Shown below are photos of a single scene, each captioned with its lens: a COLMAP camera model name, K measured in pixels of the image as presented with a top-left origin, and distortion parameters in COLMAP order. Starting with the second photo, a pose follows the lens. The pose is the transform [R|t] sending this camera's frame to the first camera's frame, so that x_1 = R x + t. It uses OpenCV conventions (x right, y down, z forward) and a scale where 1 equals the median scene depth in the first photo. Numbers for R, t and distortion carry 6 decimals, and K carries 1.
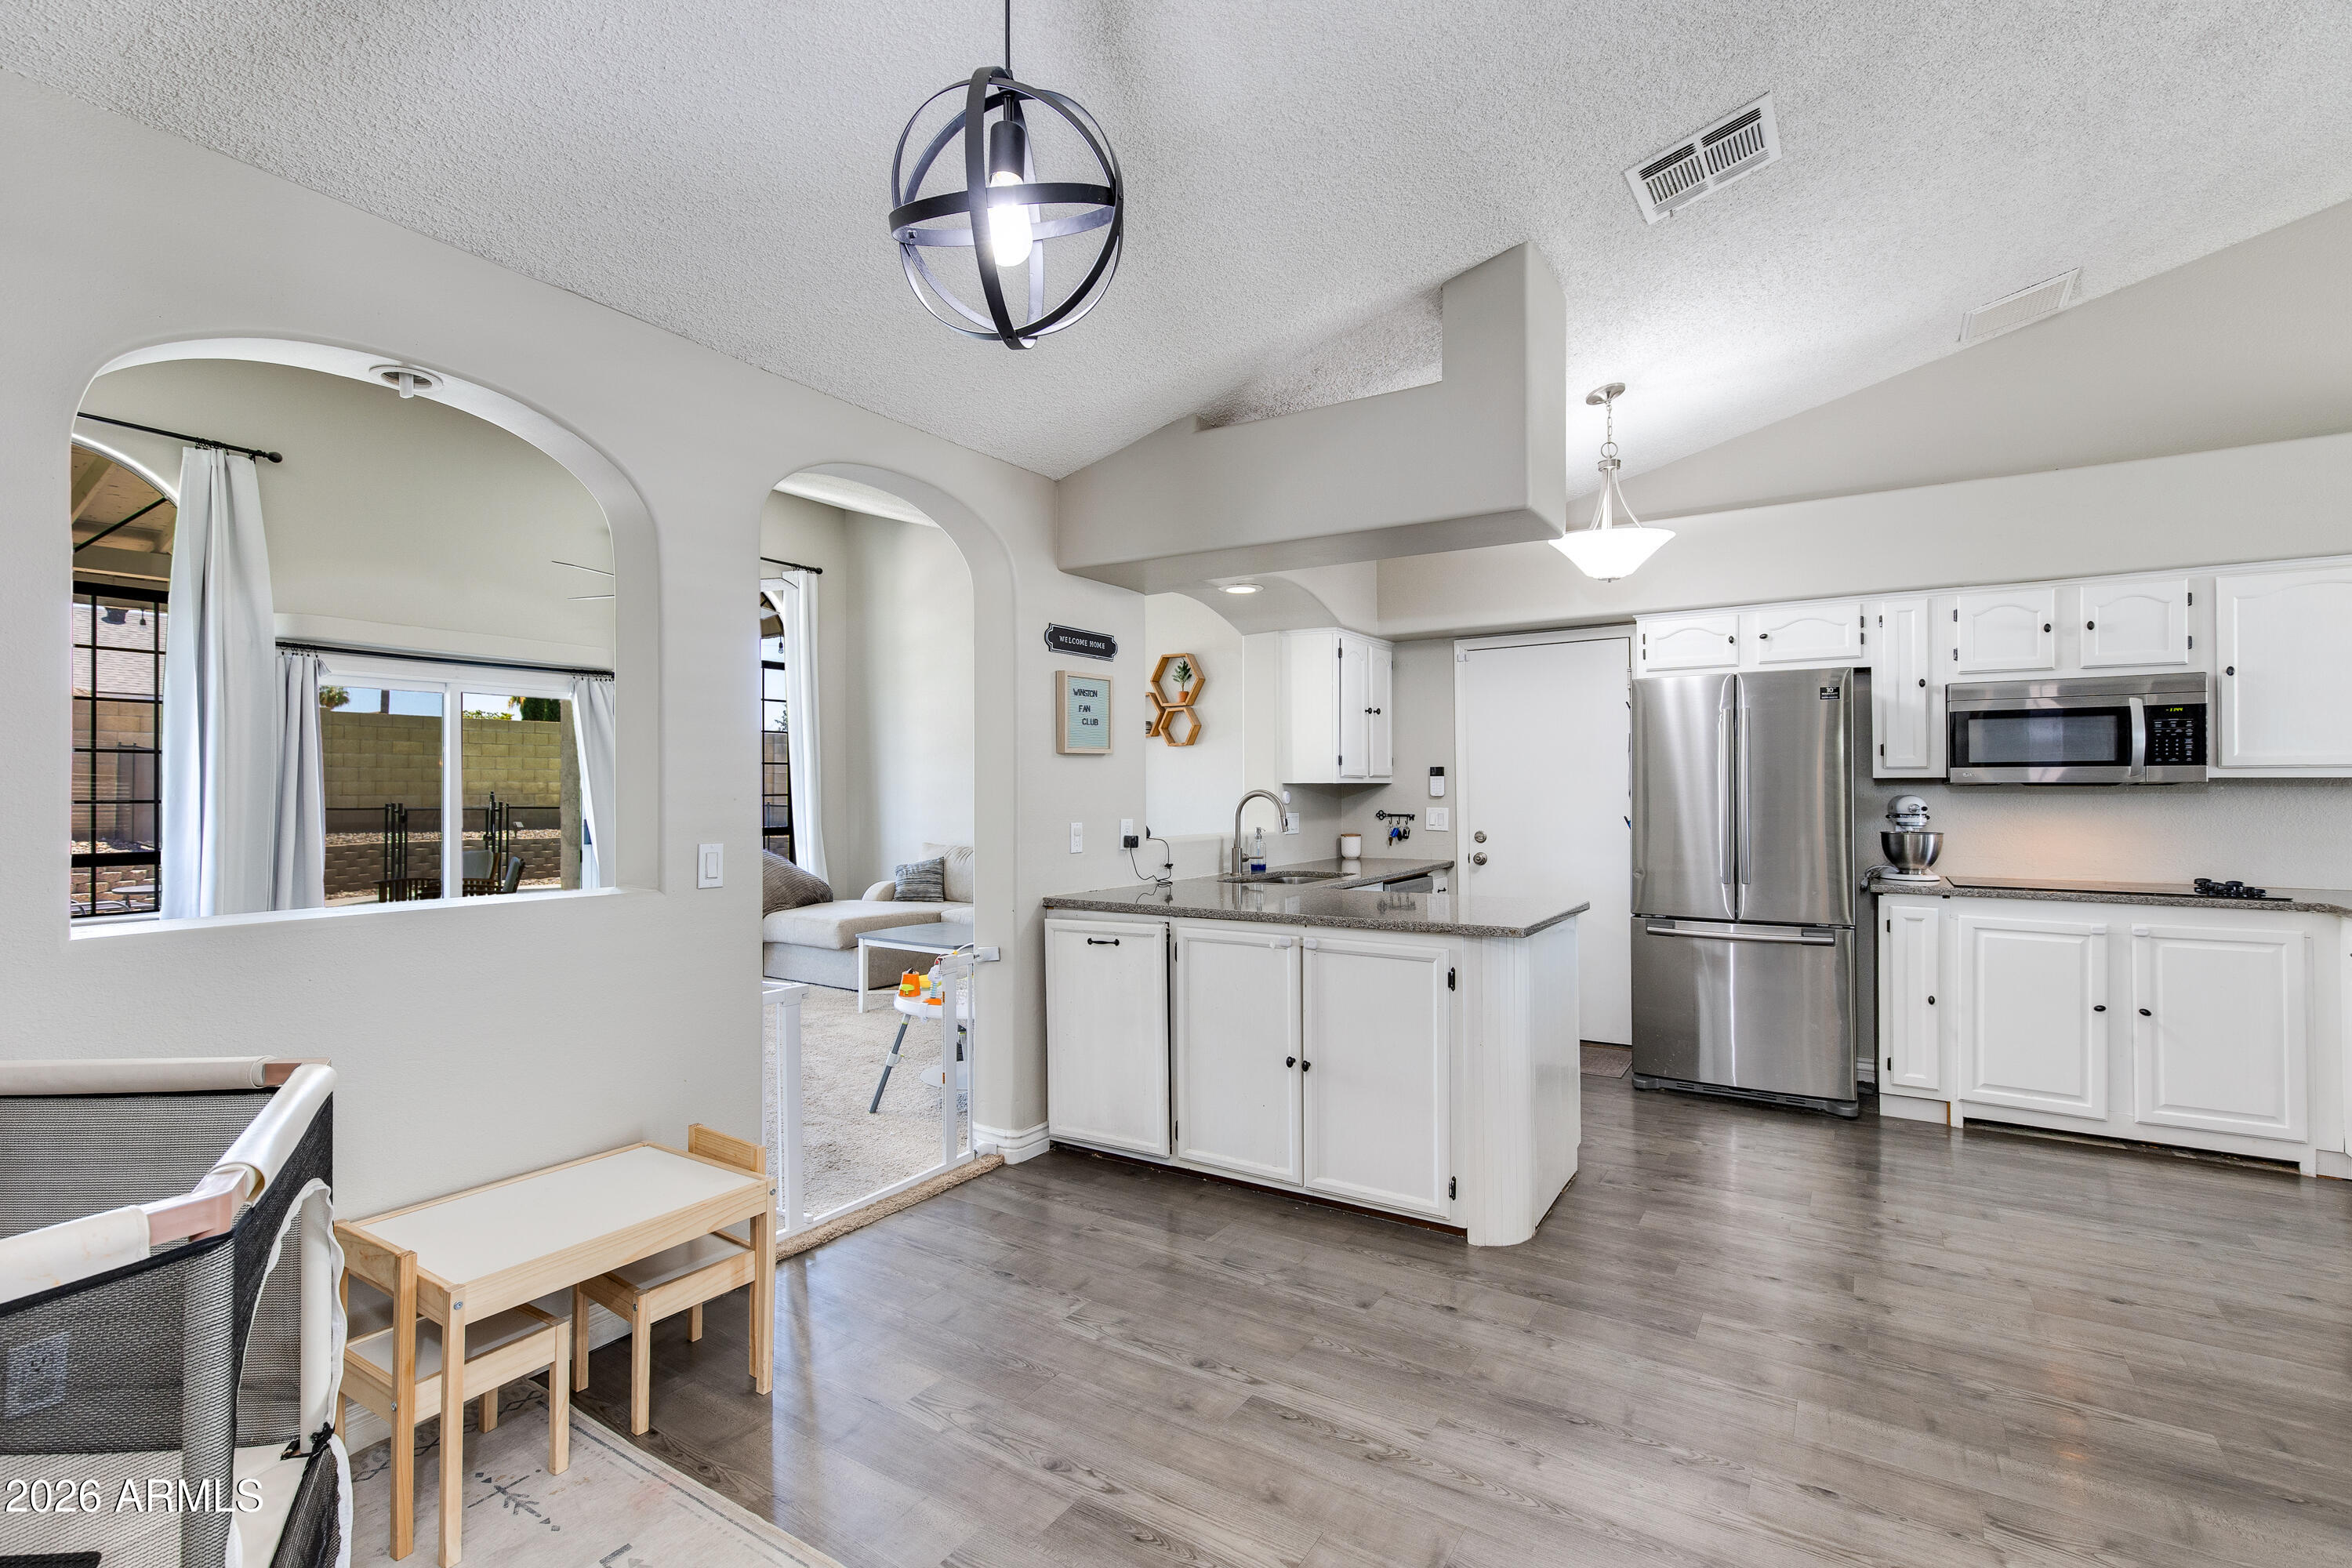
lens RADIAL K [[1071.8, 0, 1168.6], [0, 1071.8, 781.0], [0, 0, 1]] dist [0.004857, -0.001638]
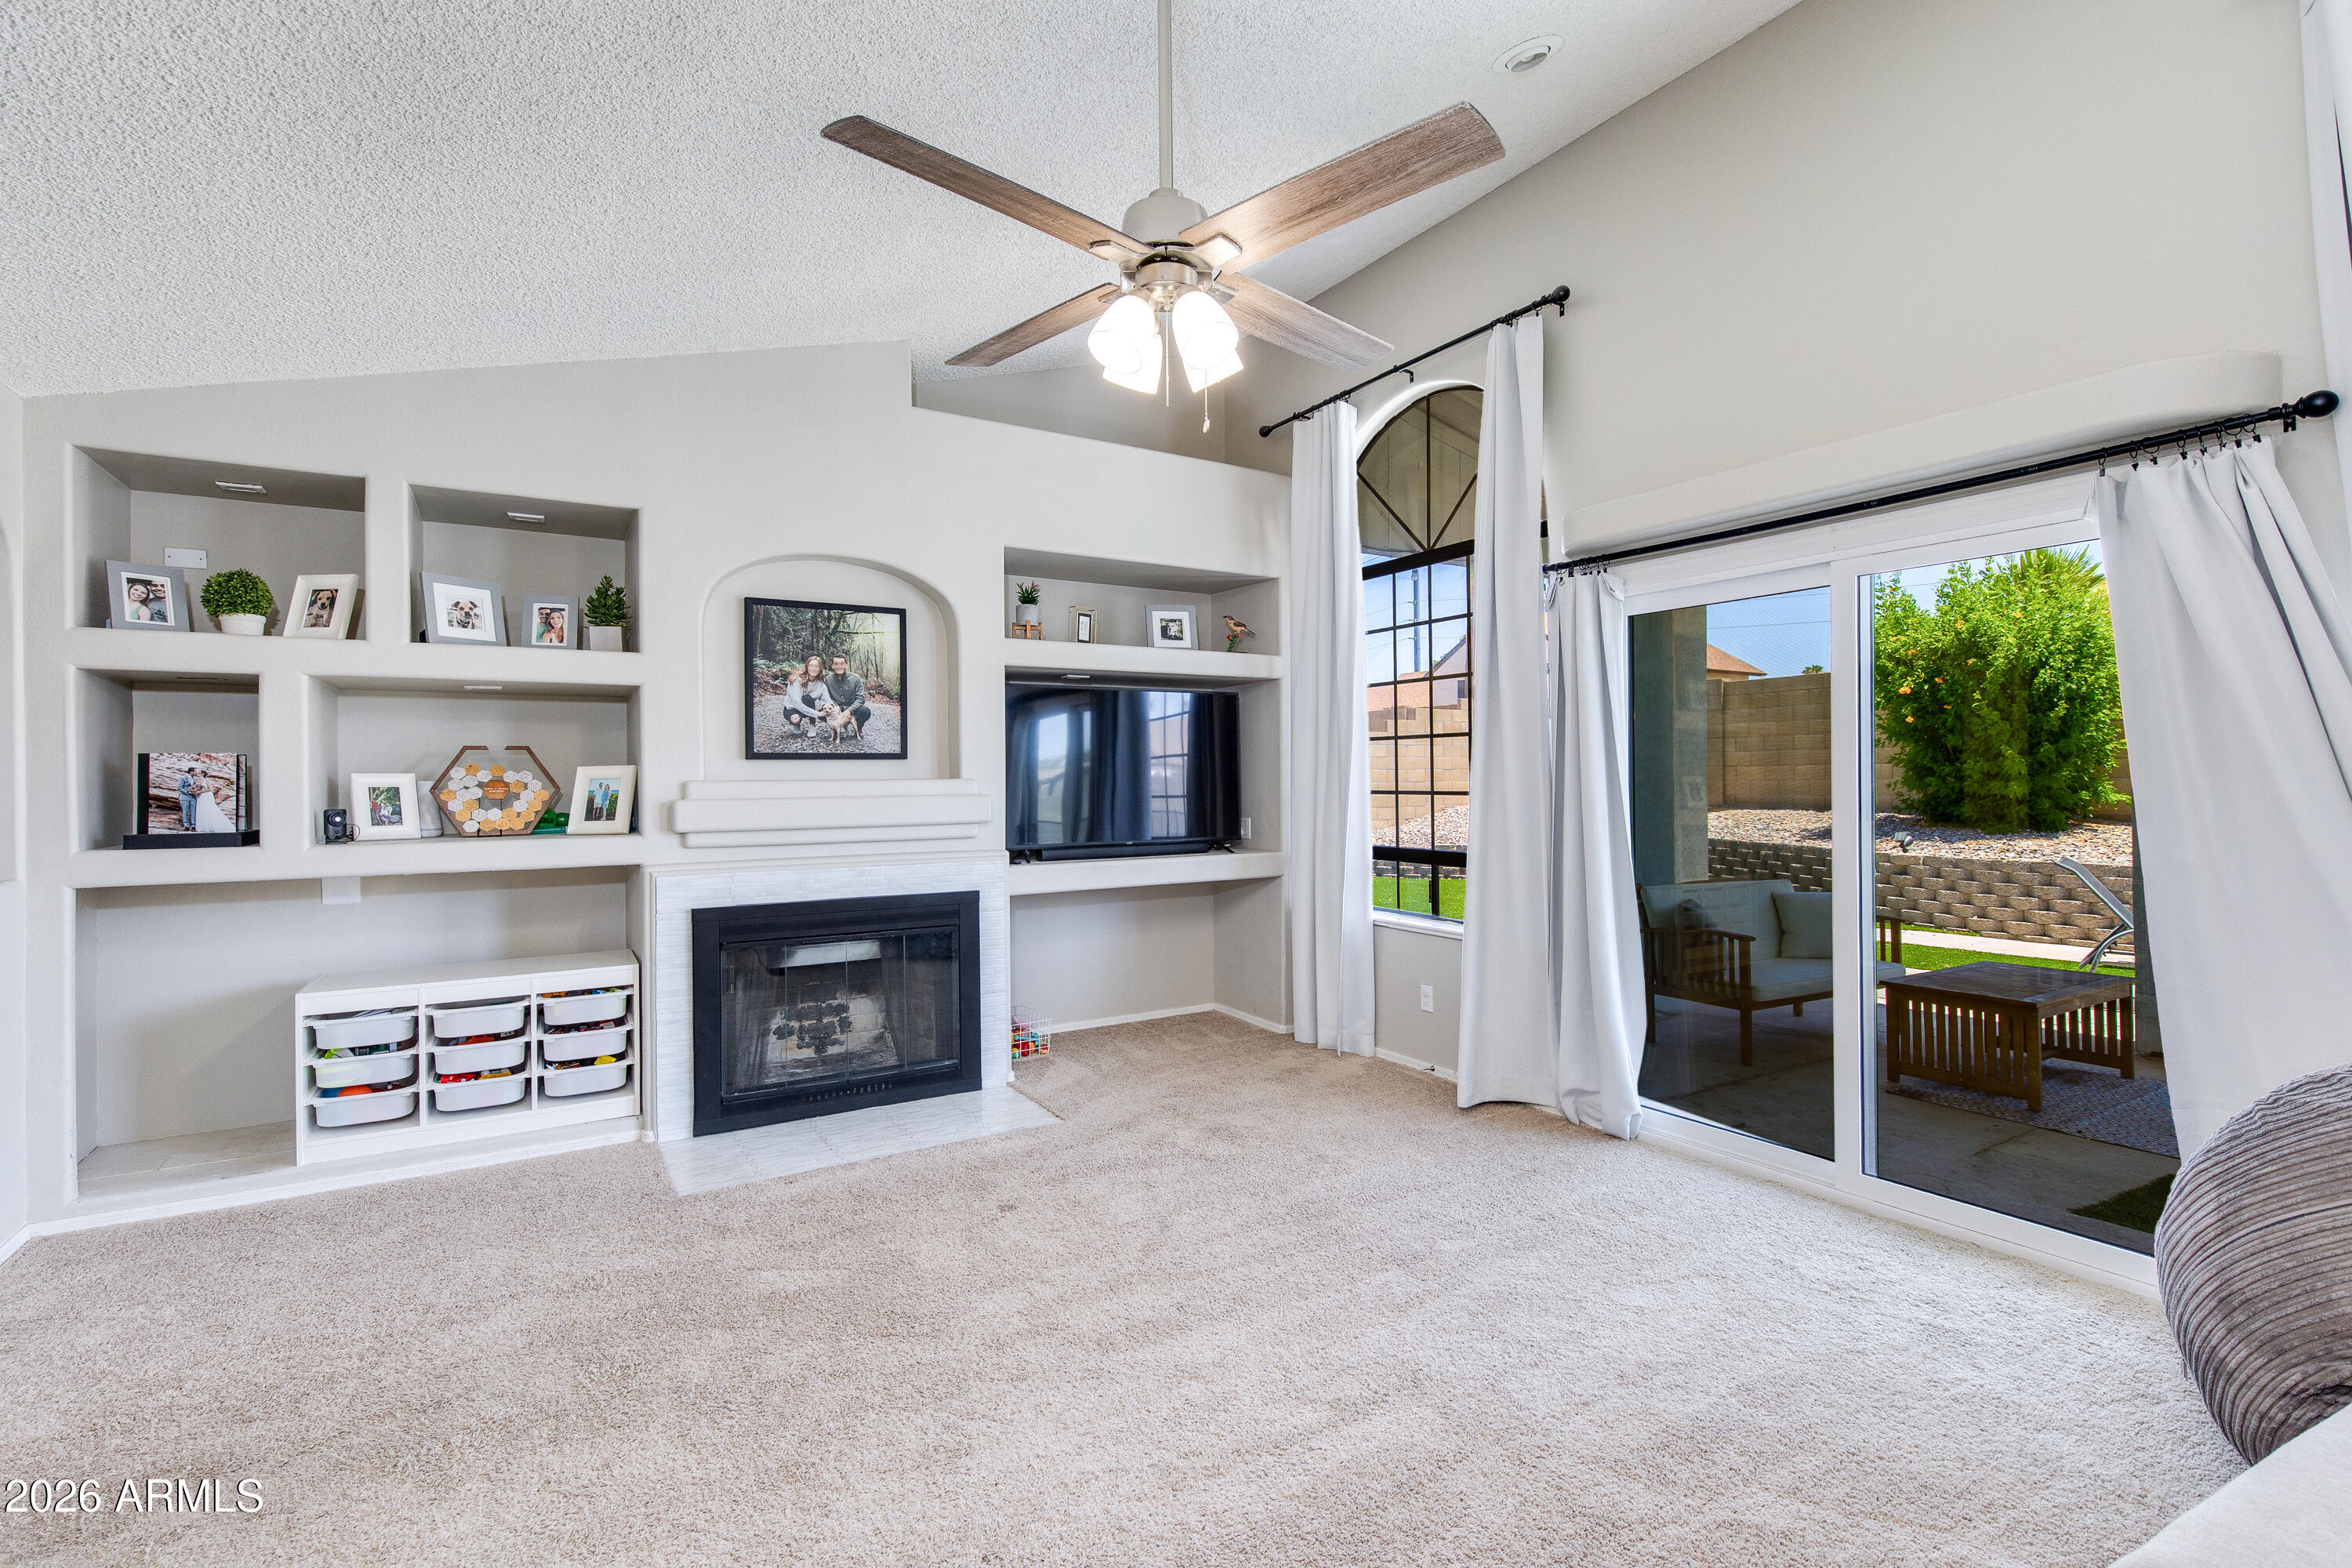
lens RADIAL K [[1071.8, 0, 1172.2], [0, 1071.8, 780.4], [0, 0, 1]] dist [0.004857, -0.001638]
pose [[-0.435751, 0.007511, -0.900036, -0.106670], [0.016727, 0.999860, 0.000245, 0.005423], [0.899912, -0.014948, -0.435815, 1.142122]]
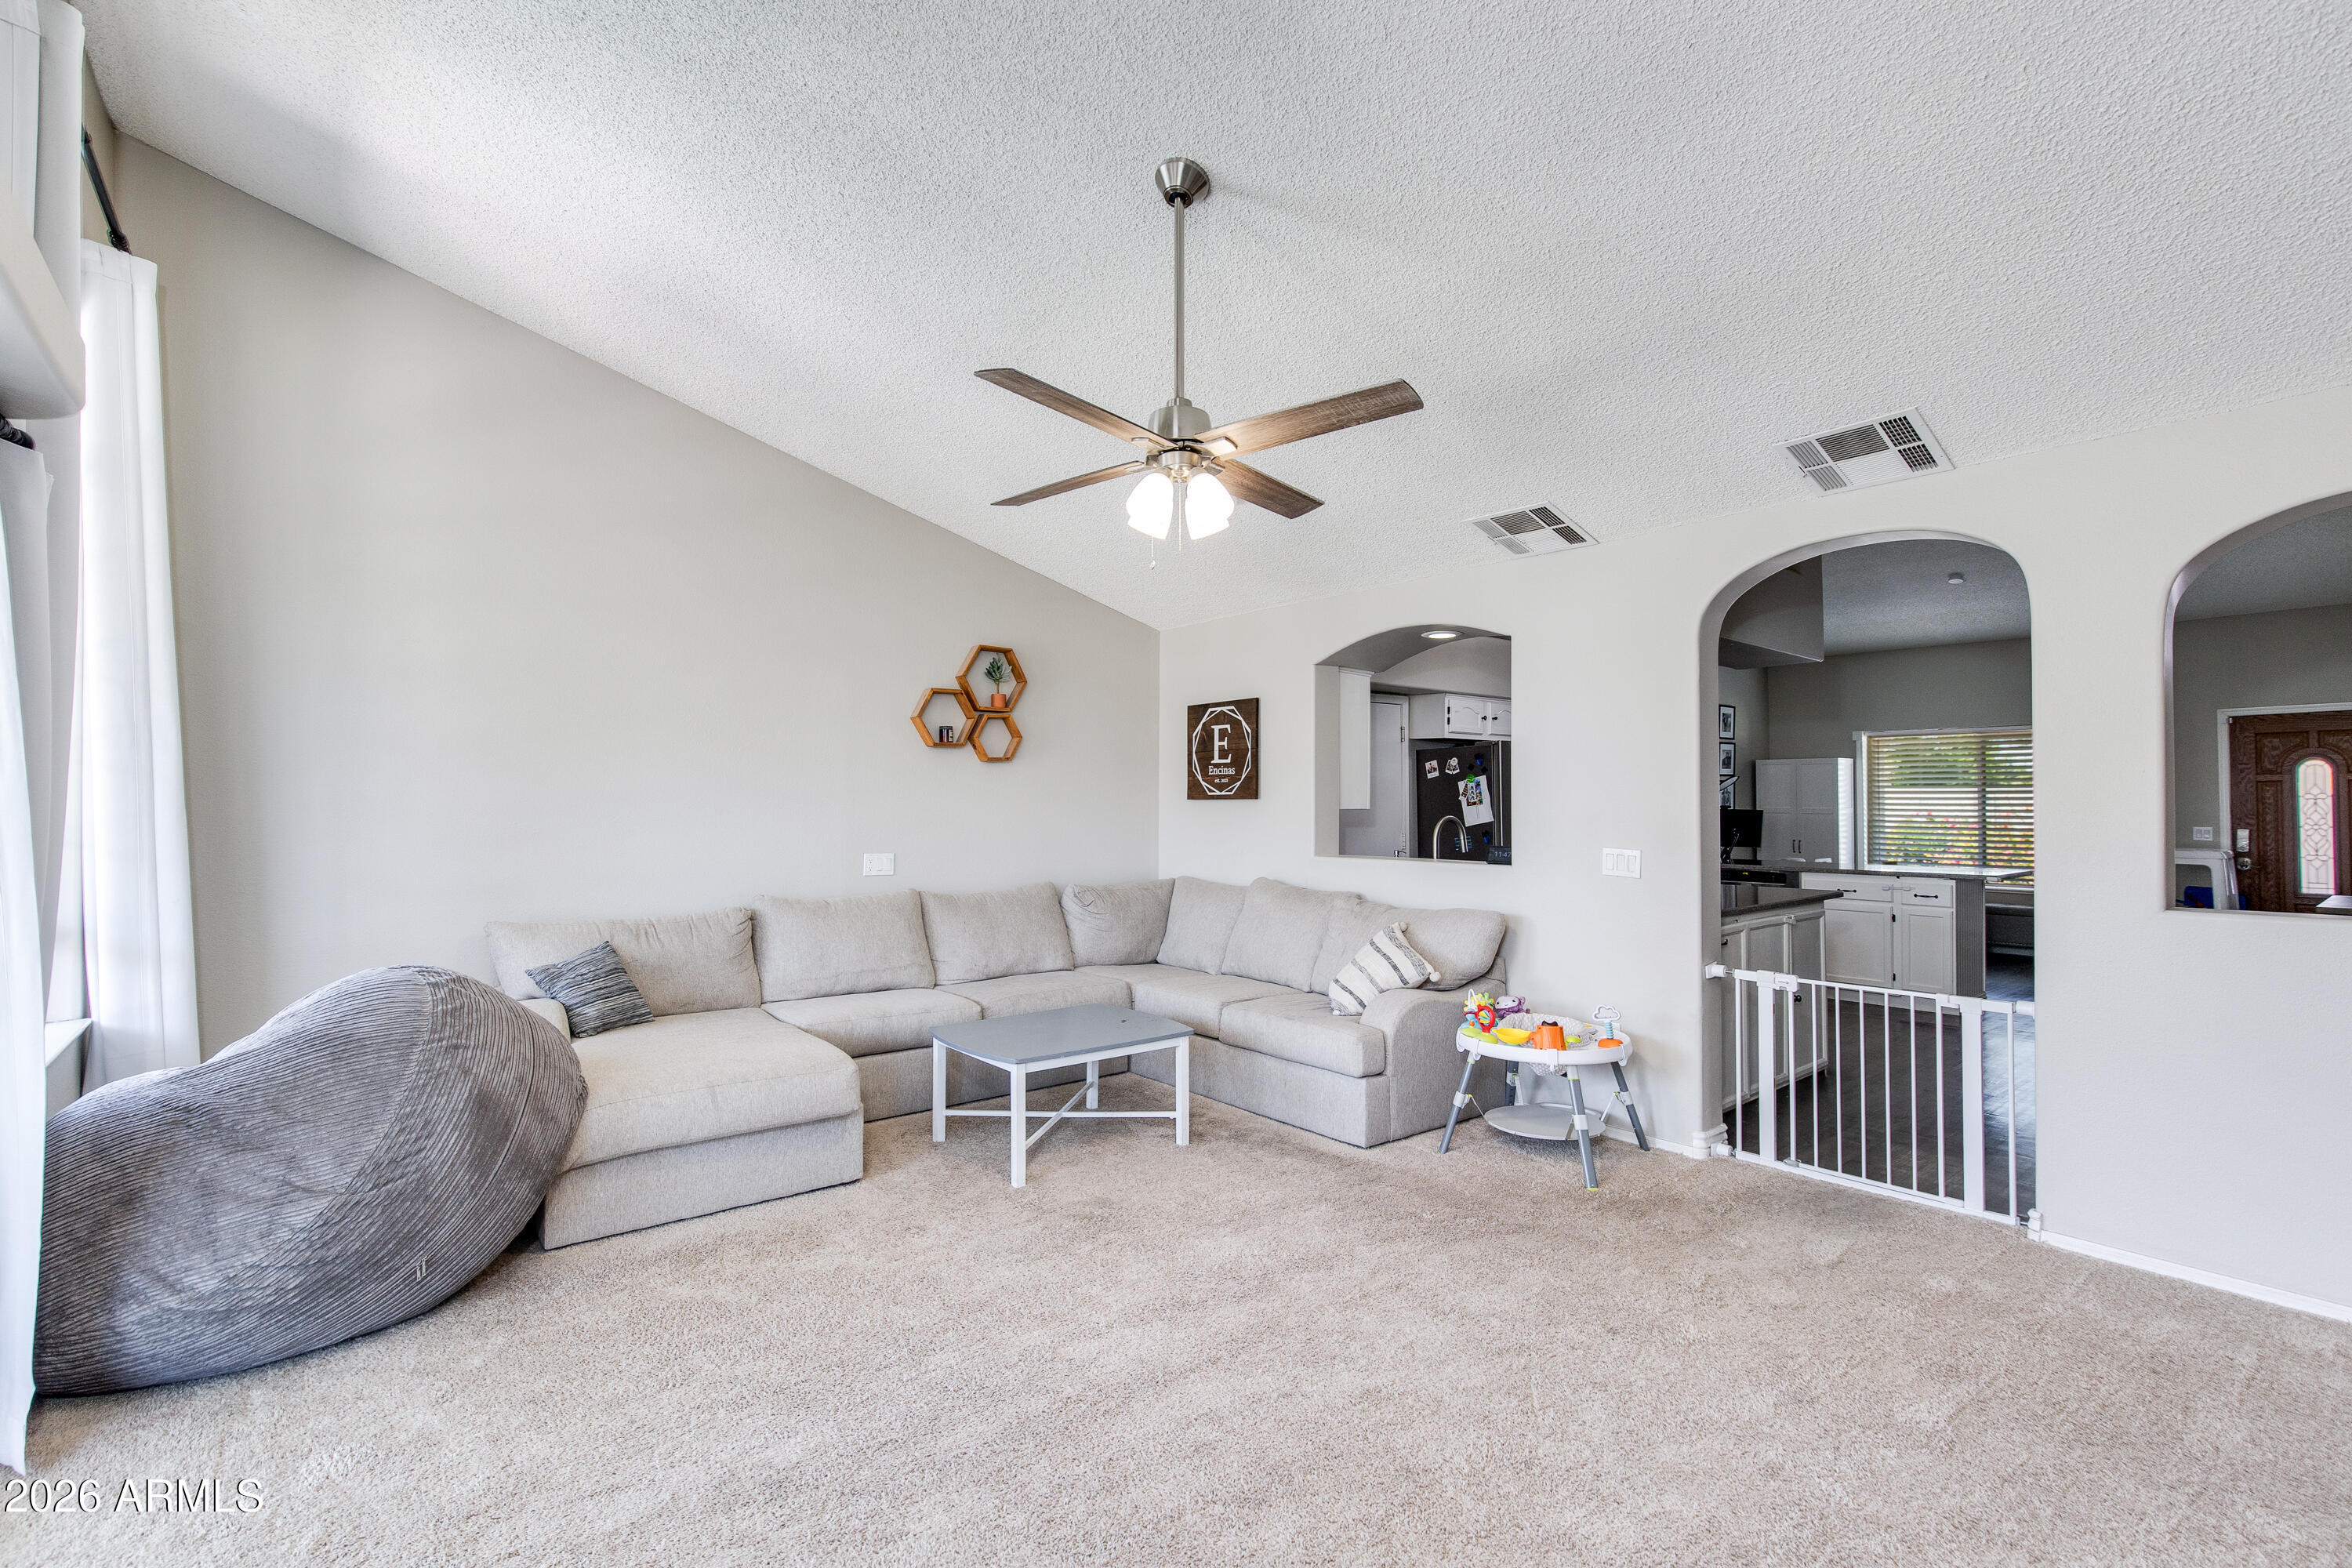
lens RADIAL K [[1044.0, 0, 1183.8], [0, 1044.0, 803.6], [0, 0, 1]] dist [-0.003537, 0.001738]
pose [[0.320760, 0.003134, 0.947155, -0.920686], [-0.008554, 0.999963, -0.000412, -0.002418], [-0.947122, -0.007969, 0.320775, 0.815361]]
